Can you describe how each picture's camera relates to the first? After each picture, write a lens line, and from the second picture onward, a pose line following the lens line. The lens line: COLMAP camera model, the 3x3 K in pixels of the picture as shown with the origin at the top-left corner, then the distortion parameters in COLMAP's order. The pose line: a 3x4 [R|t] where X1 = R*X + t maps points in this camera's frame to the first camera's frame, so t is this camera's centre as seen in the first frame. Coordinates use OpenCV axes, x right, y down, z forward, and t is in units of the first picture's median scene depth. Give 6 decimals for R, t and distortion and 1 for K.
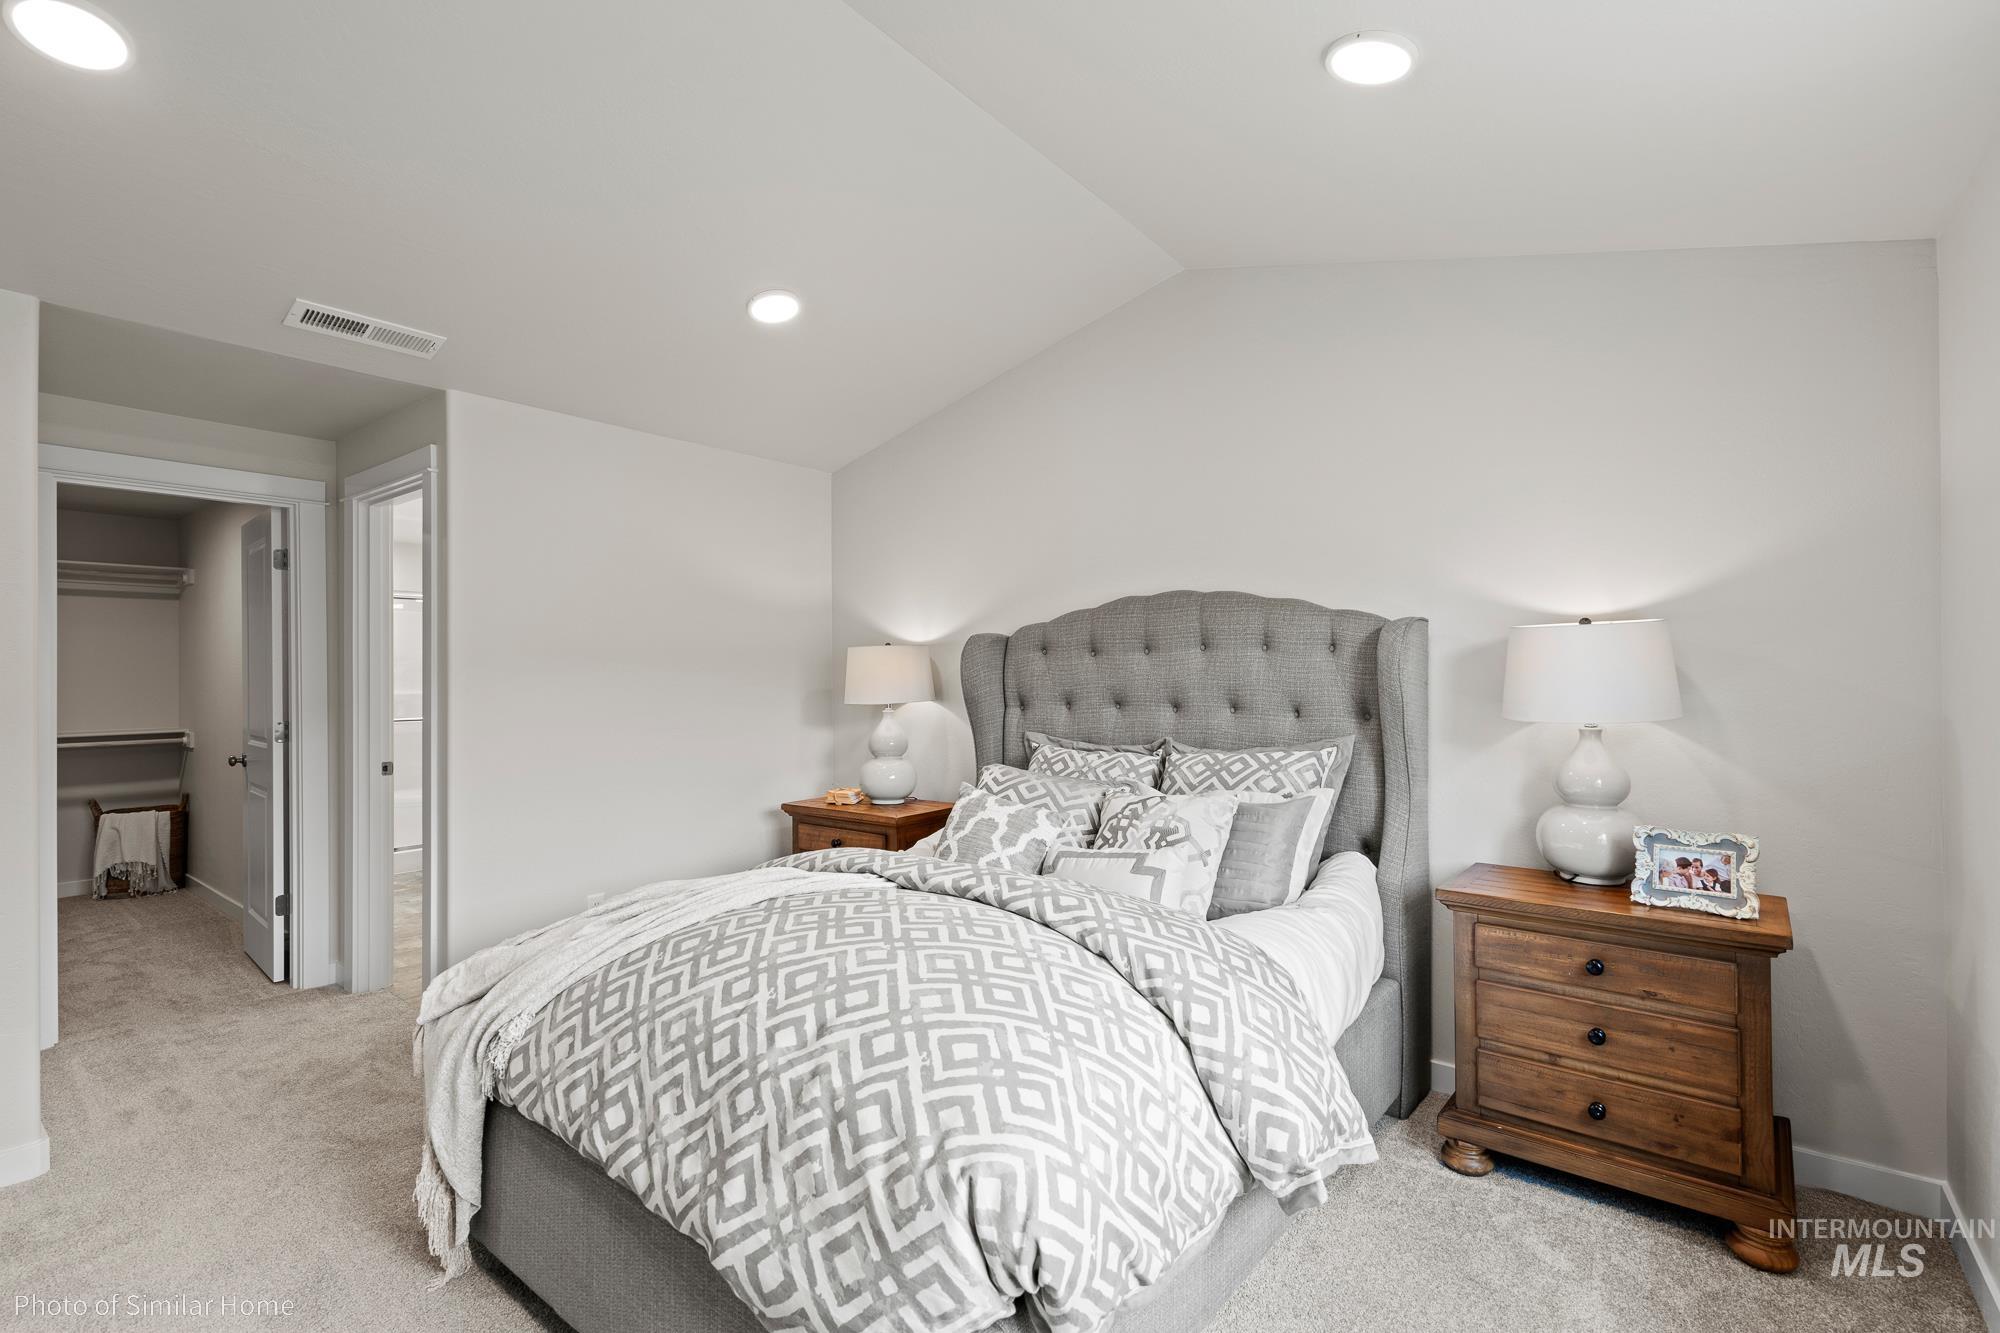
lens RADIAL K [[907.3, 0, 1003.9], [0, 907.3, 670.0], [0, 0, 1]] dist [0.001300, -0.000773]
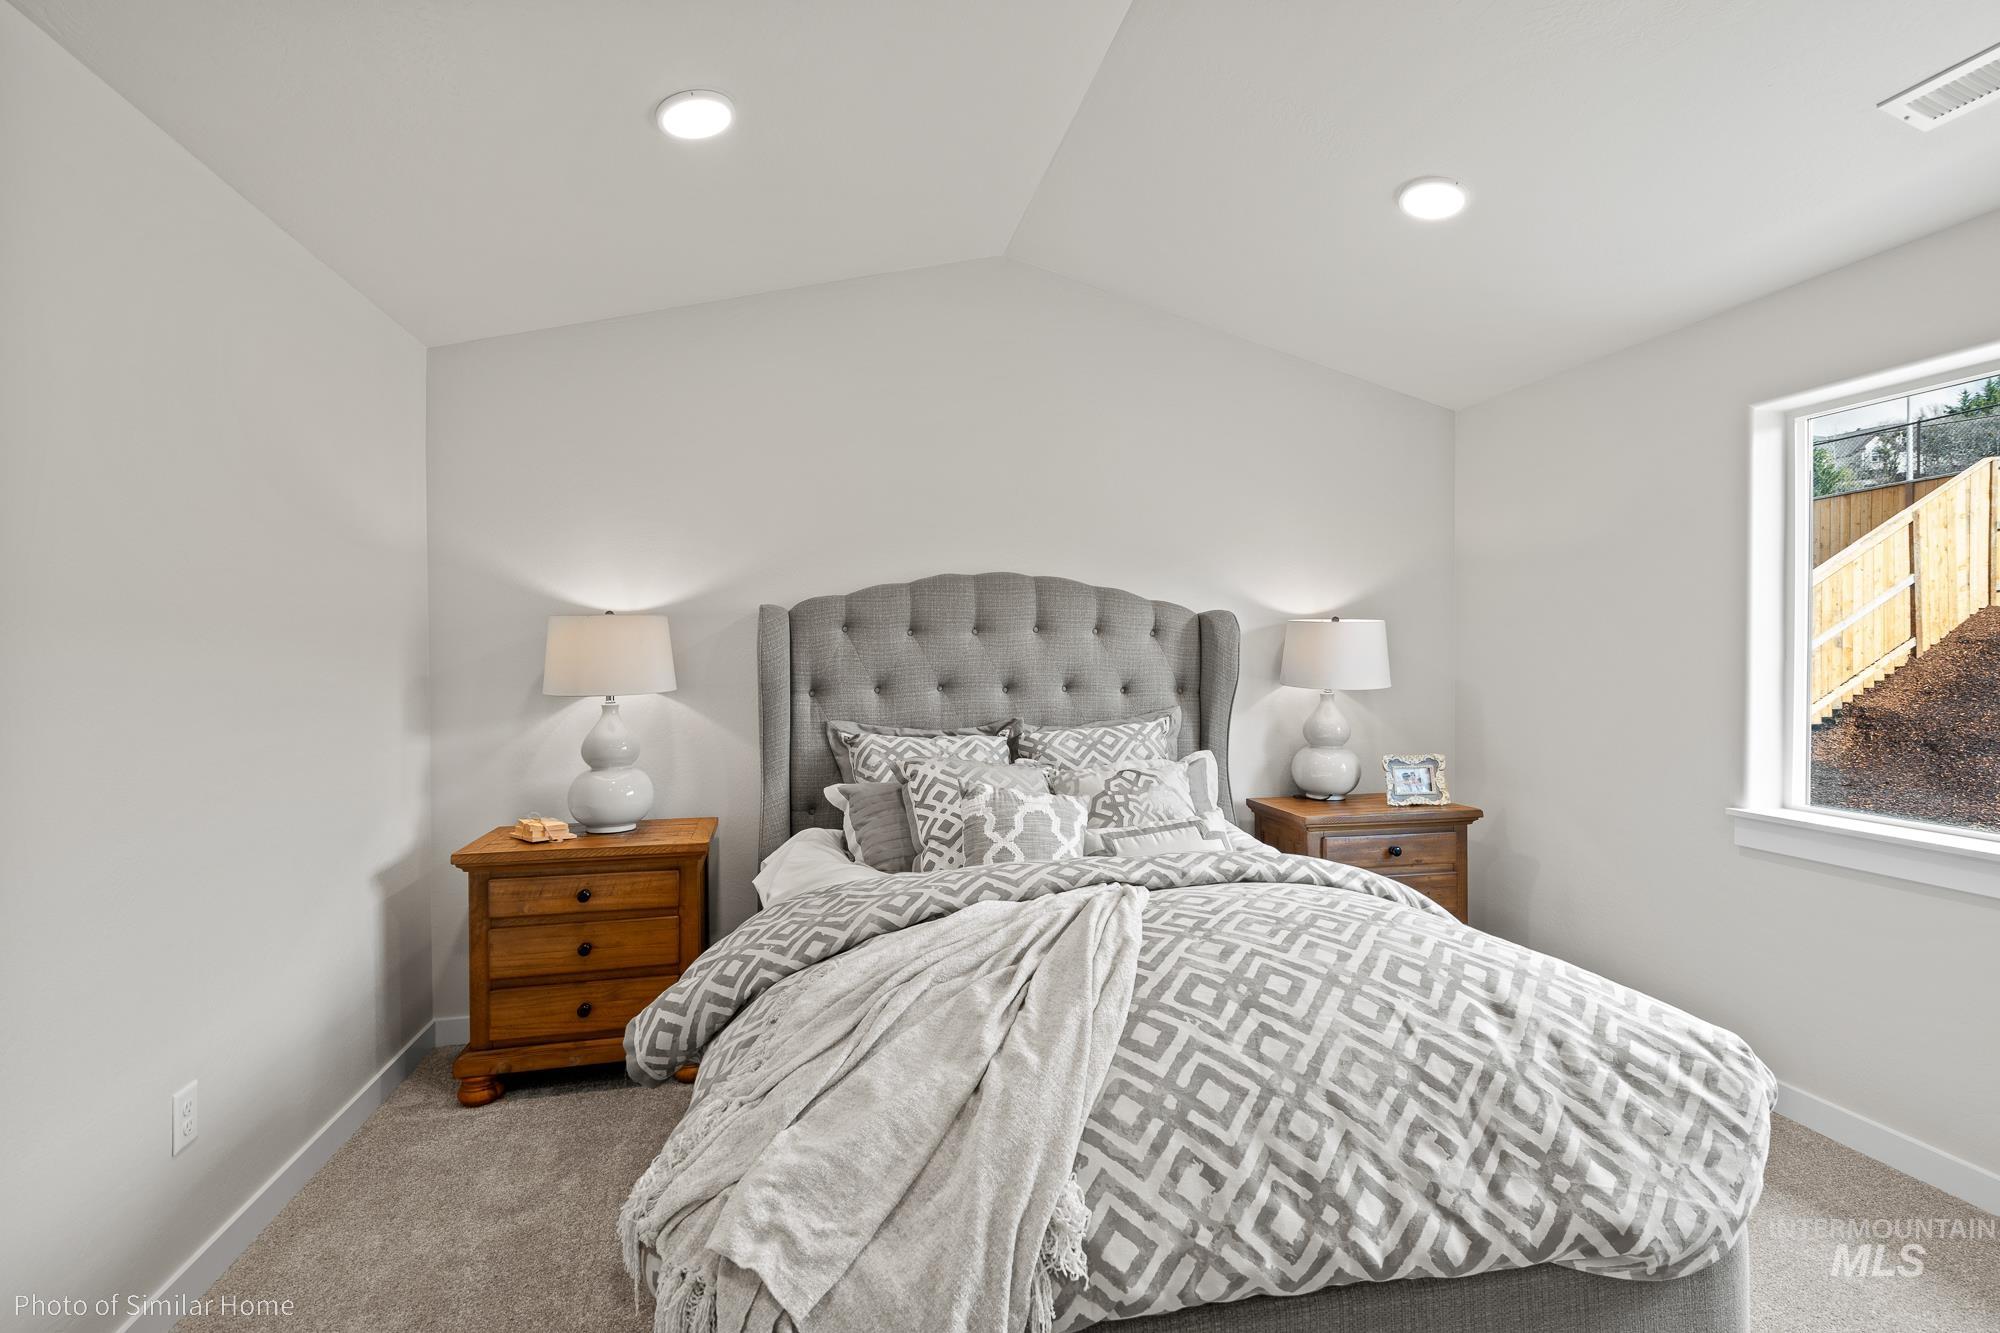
lens RADIAL K [[907.3, 0, 998.7], [0, 907.3, 662.6], [0, 0, 1]] dist [0.001300, -0.000773]
pose [[0.634398, -0.001434, 0.773006, -1.133452], [-0.005893, 0.999960, 0.006692, 0.011891], [-0.772984, -0.008800, 0.634364, 0.685039]]
